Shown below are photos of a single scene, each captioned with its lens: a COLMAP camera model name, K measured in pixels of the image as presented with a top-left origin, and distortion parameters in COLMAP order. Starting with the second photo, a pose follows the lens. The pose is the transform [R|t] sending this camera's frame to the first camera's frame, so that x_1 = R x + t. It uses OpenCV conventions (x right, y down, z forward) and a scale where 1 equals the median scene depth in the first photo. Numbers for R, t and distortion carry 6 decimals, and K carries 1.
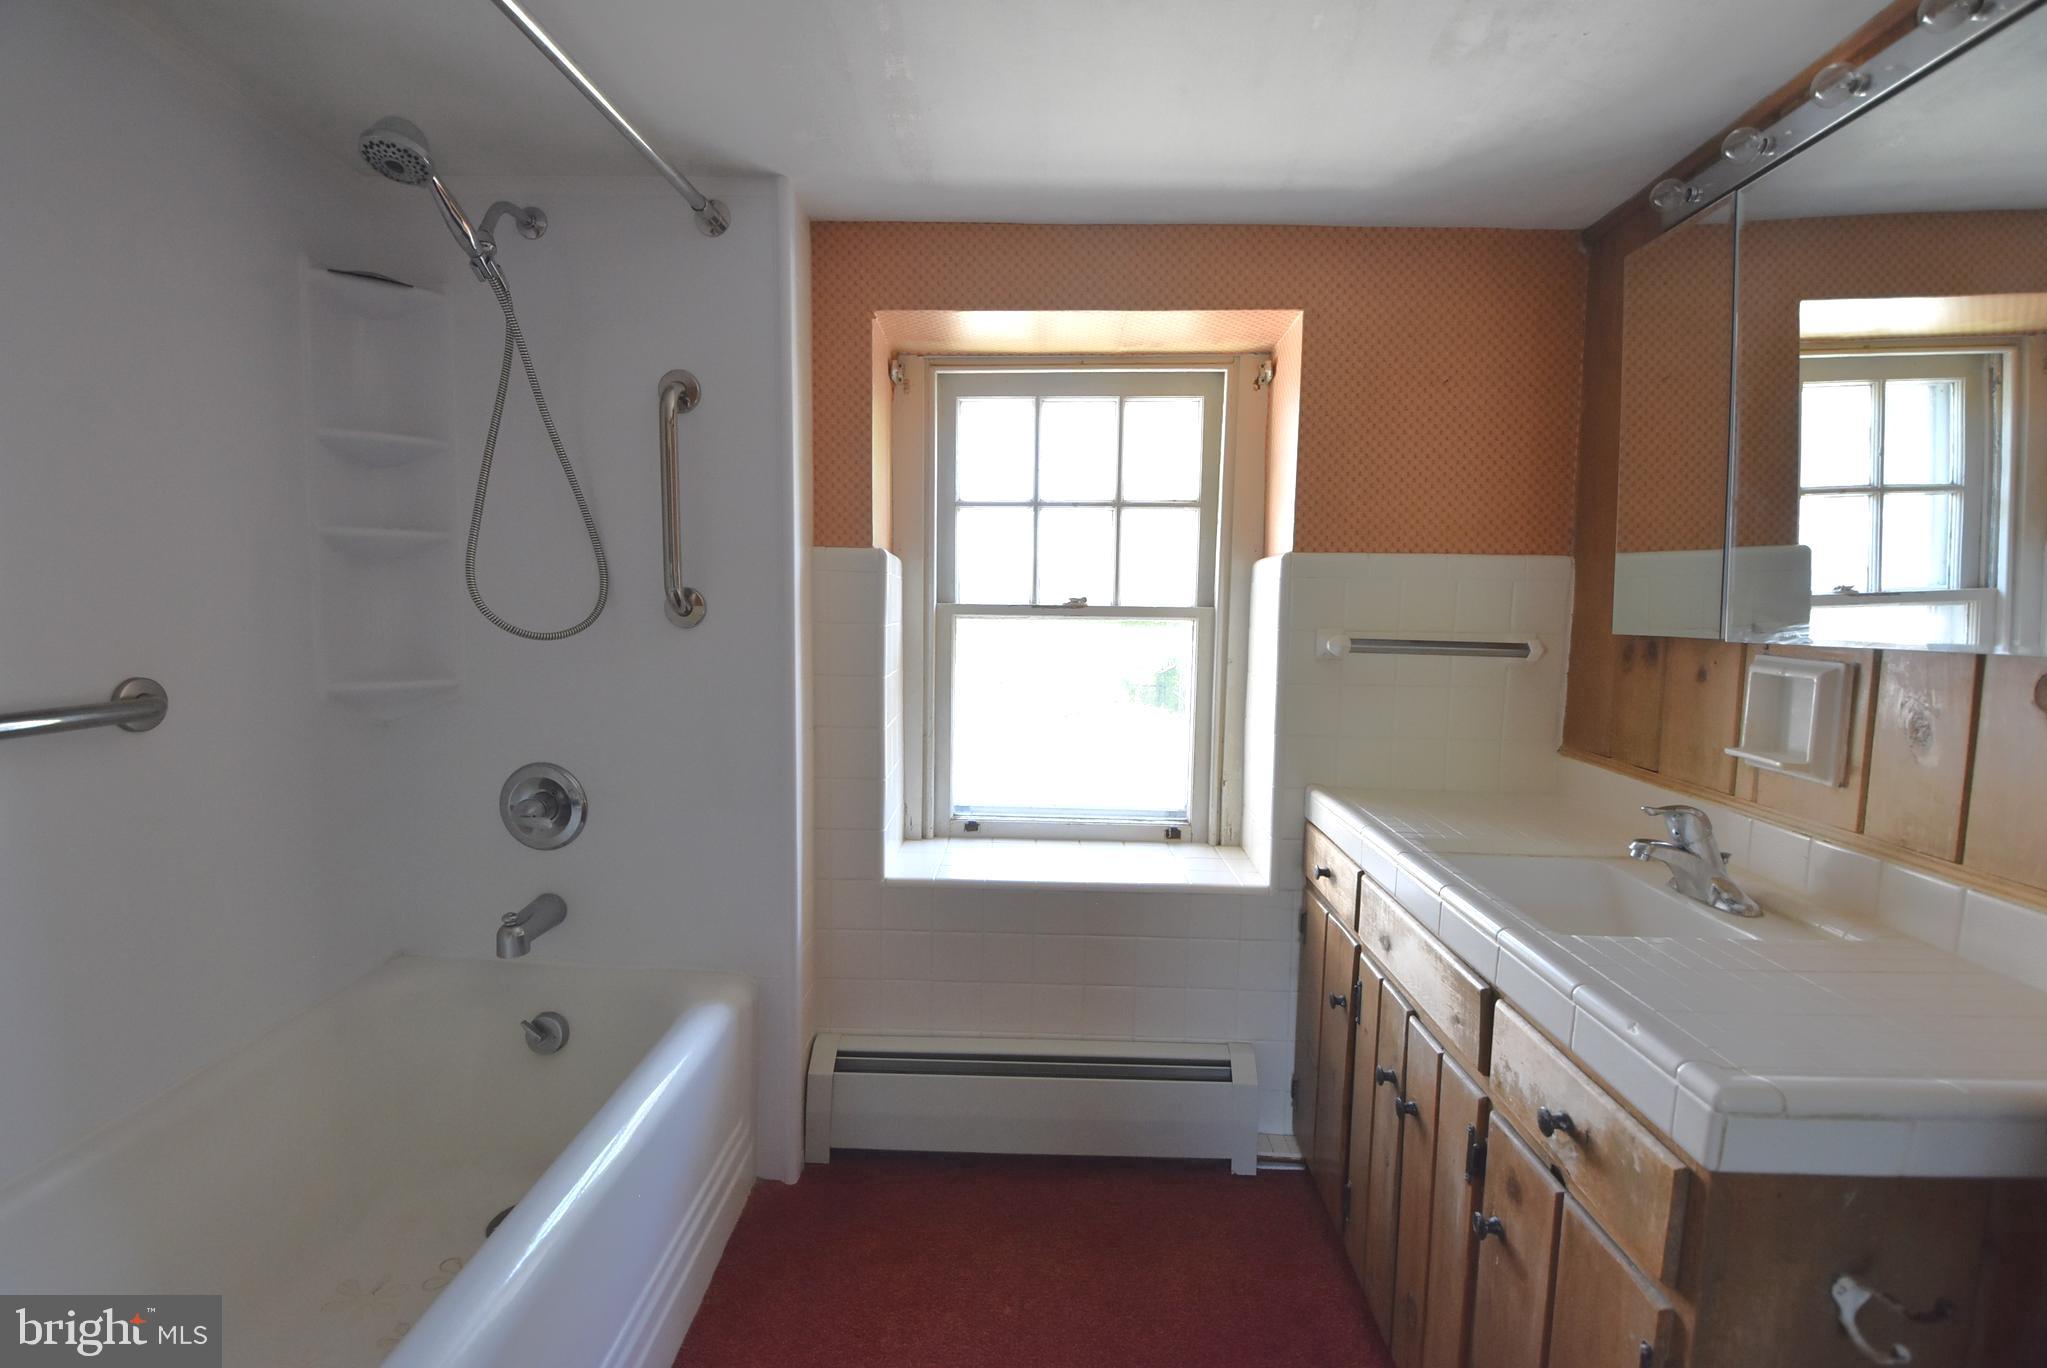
lens RADIAL K [[905.5, 0, 1016.0], [0, 905.5, 689.7], [0, 0, 1]] dist [0.018217, -0.026013]
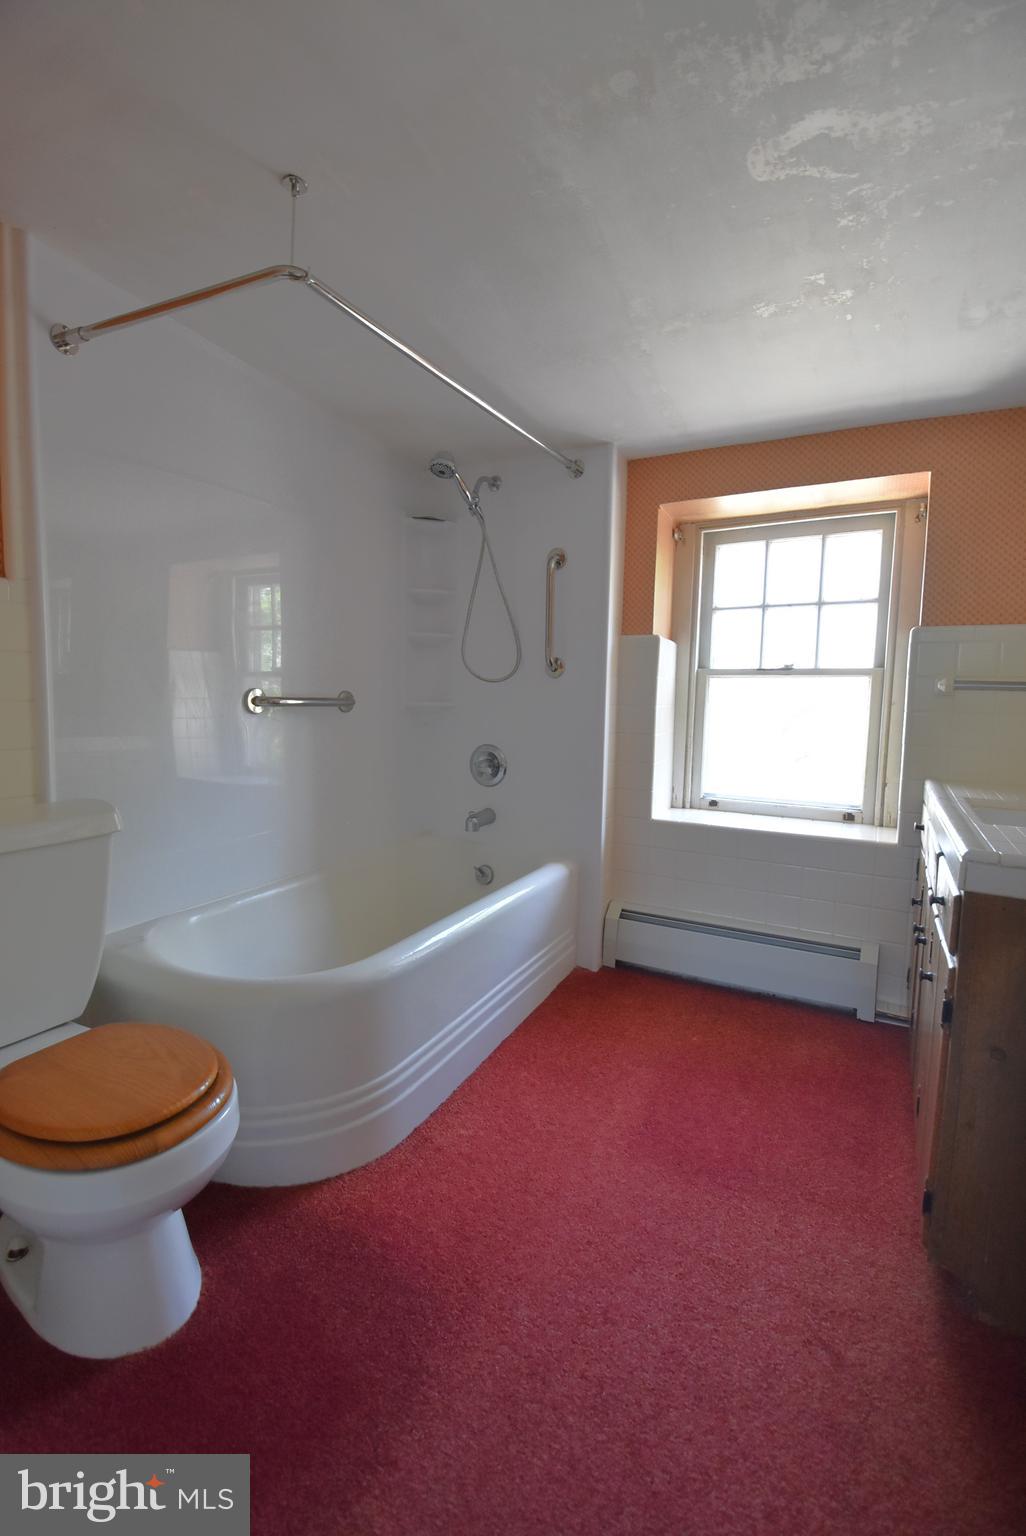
lens RADIAL K [[660.4, 0, 495.1], [0, 660.4, 773.4], [0, 0, 1]] dist [-0.013609, -0.000284]
pose [[0.889593, 0.053739, -0.453581, 0.173214], [-0.044556, 0.998528, 0.030916, 0.093904], [0.454575, -0.007292, 0.890678, -0.323067]]
